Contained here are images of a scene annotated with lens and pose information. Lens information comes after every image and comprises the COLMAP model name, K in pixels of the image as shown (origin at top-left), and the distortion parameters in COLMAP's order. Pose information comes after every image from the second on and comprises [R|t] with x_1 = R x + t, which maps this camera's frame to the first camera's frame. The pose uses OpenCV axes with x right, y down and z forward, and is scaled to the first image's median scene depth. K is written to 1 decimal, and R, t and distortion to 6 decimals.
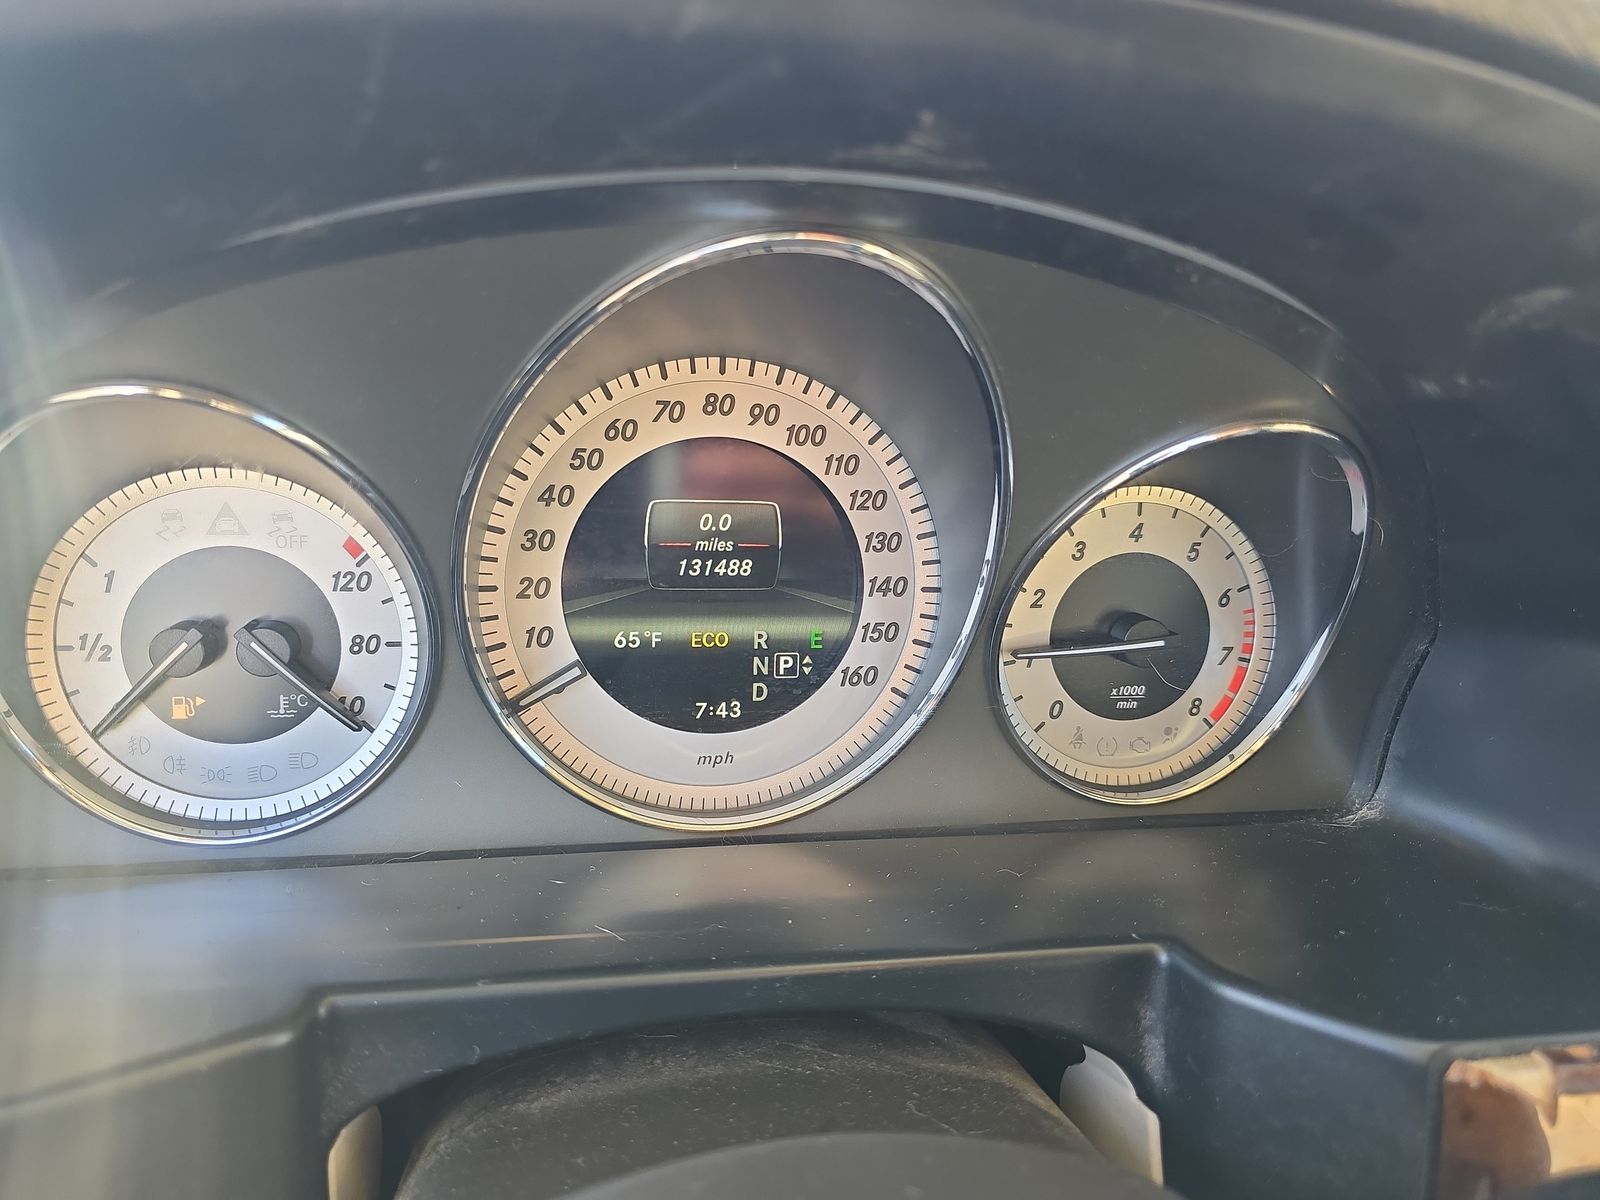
lens RADIAL K [[1062.8, 0, 800.0], [0, 1062.8, 600.0], [0, 0, 1]] dist [0.039892, -0.035487]
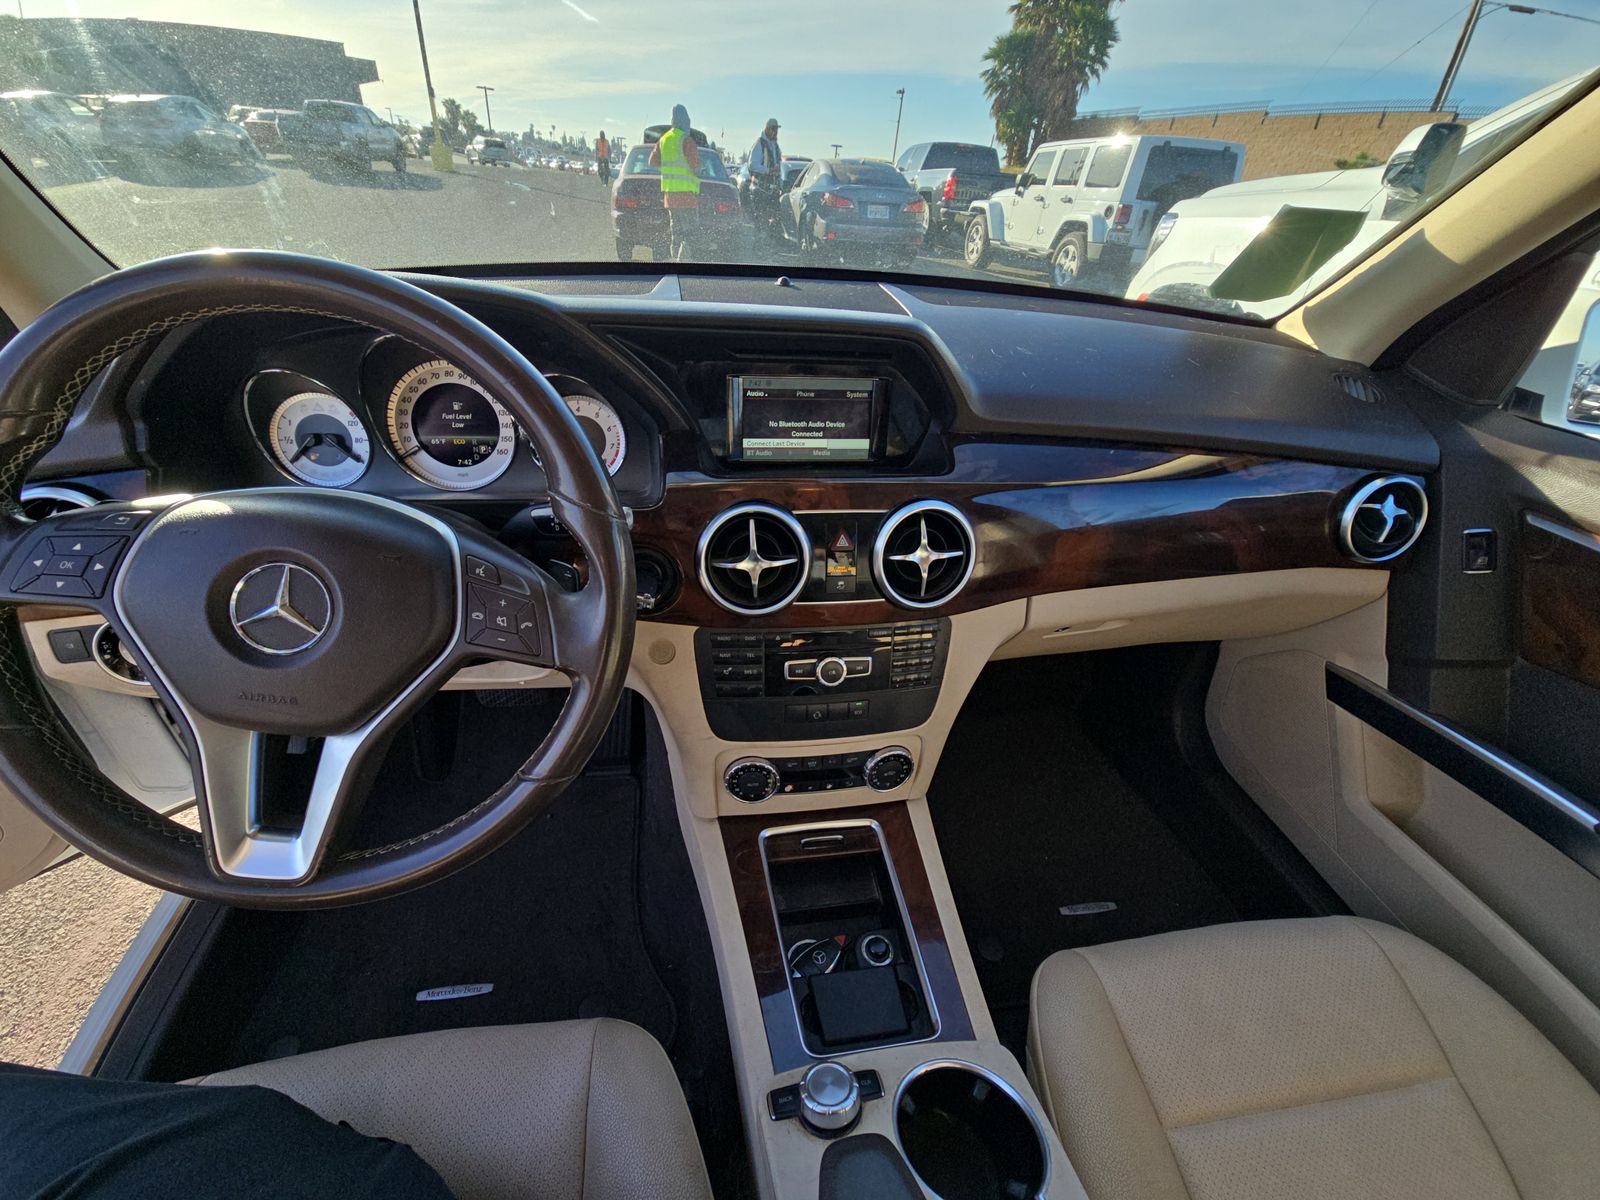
lens RADIAL K [[639.6, 0, 794.4], [0, 639.6, 599.1], [0, 0, 1]] dist [0.015530, -0.008707]
pose [[0.999032, -0.006427, -0.043520, 1.194889], [0.013029, 0.988114, 0.153171, 0.257813], [0.042018, -0.153589, 0.987241, -1.242403]]
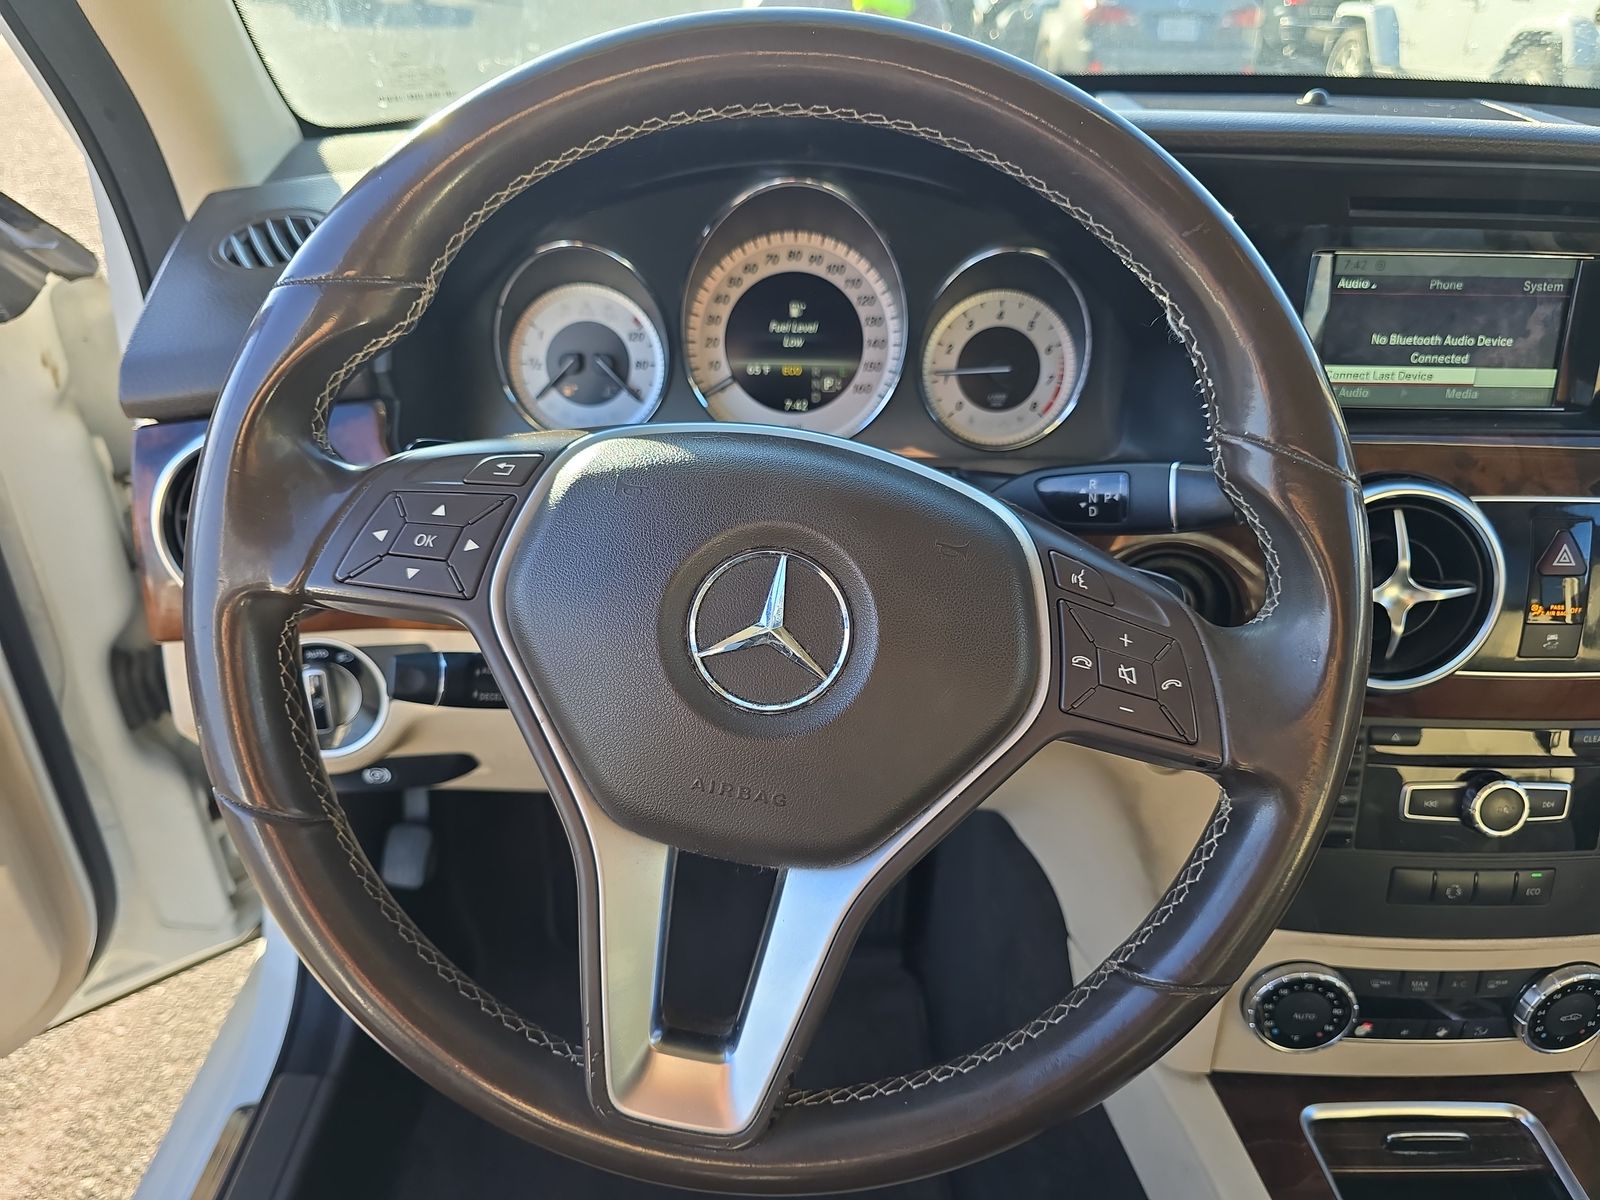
lens RADIAL K [[1062.8, 0, 800.0], [0, 1062.8, 600.0], [0, 0, 1]] dist [0.039892, -0.035487]
pose [[0.983036, 0.029439, -0.181036, 0.344213], [-0.013783, 0.996101, 0.087135, 0.323172], [0.182896, -0.083161, 0.979609, -1.169181]]
